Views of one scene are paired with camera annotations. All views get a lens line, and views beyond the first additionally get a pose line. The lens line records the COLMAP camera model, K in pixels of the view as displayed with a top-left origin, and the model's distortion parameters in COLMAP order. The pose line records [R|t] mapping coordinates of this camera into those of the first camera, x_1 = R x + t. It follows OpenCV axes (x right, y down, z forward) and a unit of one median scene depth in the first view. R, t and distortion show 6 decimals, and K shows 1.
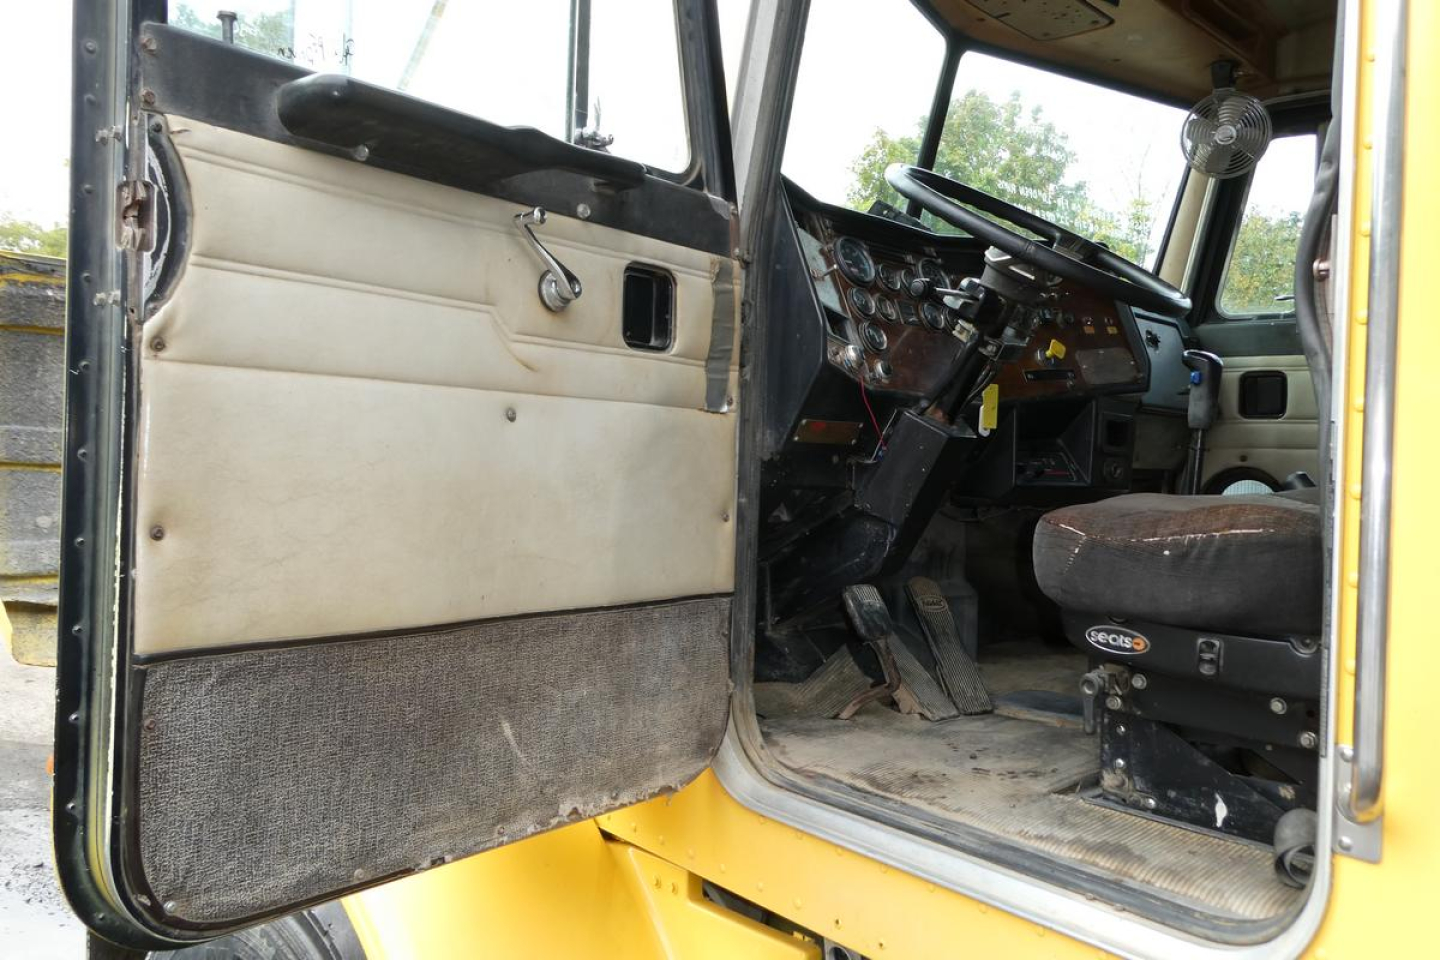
lens RADIAL K [[1162.4, 0, 720.0], [0, 1162.4, 480.0], [0, 0, 1]] dist [0.039993, 0.003561]
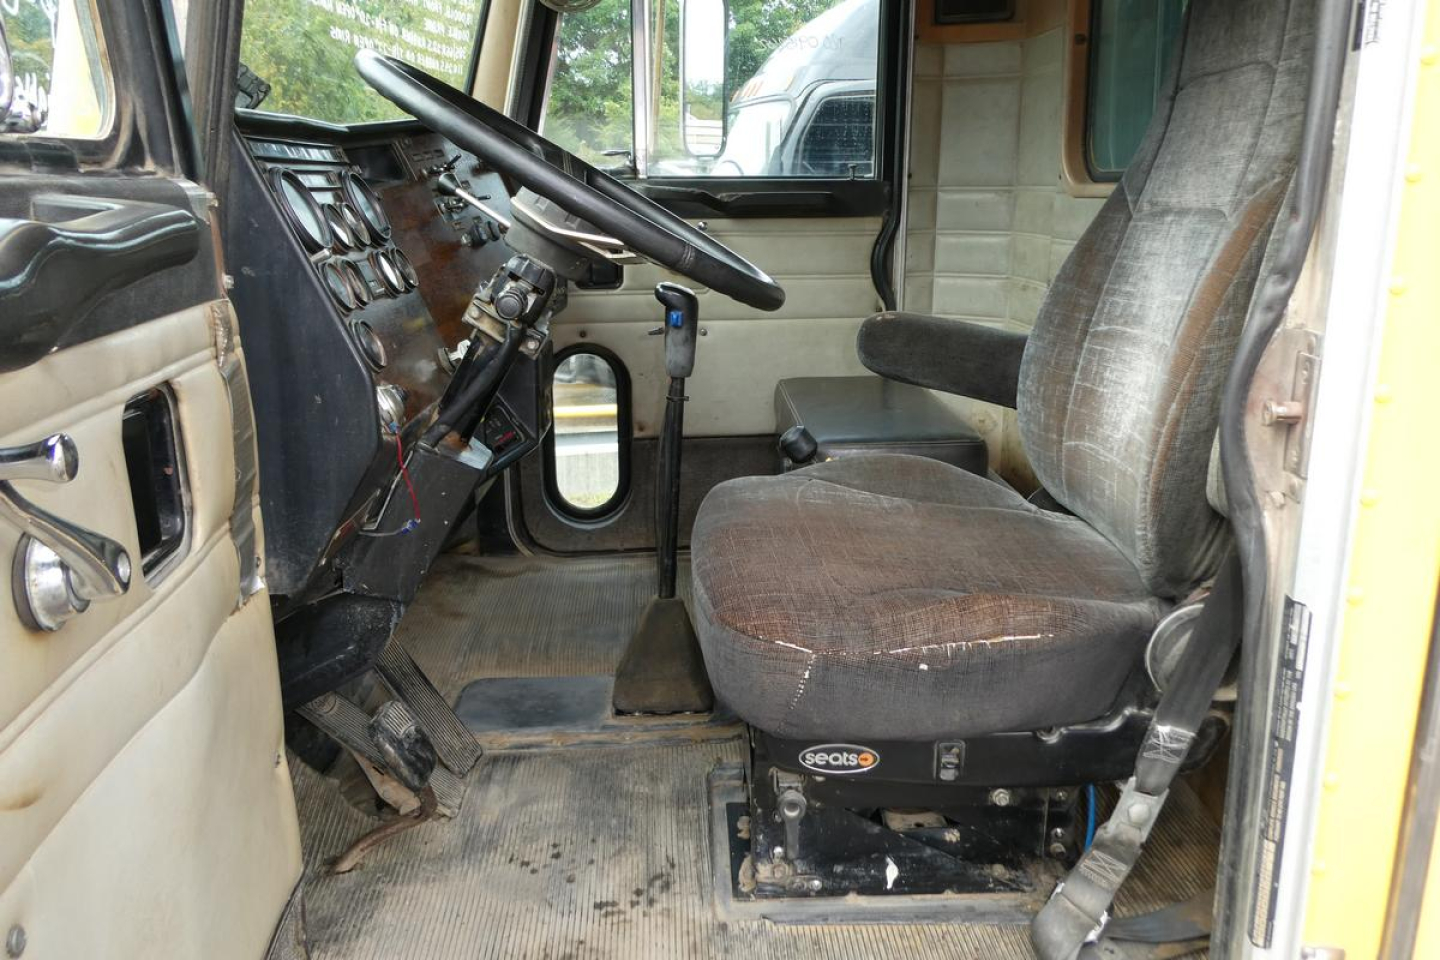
lens RADIAL K [[1162.4, 0, 720.0], [0, 1162.4, 480.0], [0, 0, 1]] dist [0.039993, 0.003561]
pose [[0.684050, -0.222187, 0.694772, -0.222302], [0.035778, 0.961553, 0.272278, -0.255995], [-0.728557, -0.161395, 0.665700, 0.515382]]
